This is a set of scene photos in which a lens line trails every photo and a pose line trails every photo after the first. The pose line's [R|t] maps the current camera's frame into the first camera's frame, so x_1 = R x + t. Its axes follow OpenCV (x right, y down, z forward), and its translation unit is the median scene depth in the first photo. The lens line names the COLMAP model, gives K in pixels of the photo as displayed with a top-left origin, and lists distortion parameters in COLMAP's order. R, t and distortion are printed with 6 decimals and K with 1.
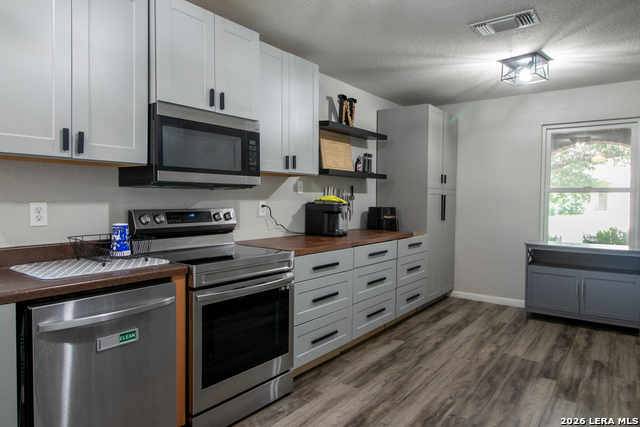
lens RADIAL K [[423.1, 0, 325.1], [0, 423.1, 208.8], [0, 0, 1]] dist [0.003303, -0.004415]
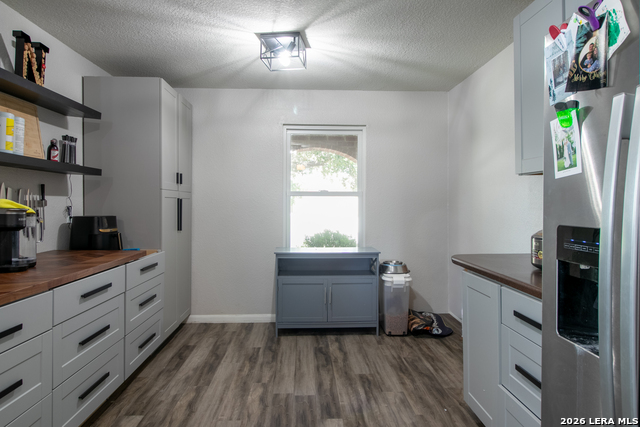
lens RADIAL K [[423.1, 0, 325.1], [0, 423.1, 208.8], [0, 0, 1]] dist [0.003303, -0.004415]
pose [[0.785194, -0.014018, 0.619091, 0.003465], [0.020624, 0.999781, -0.003520, -0.006238], [-0.618906, 0.015532, 0.785311, 0.254284]]
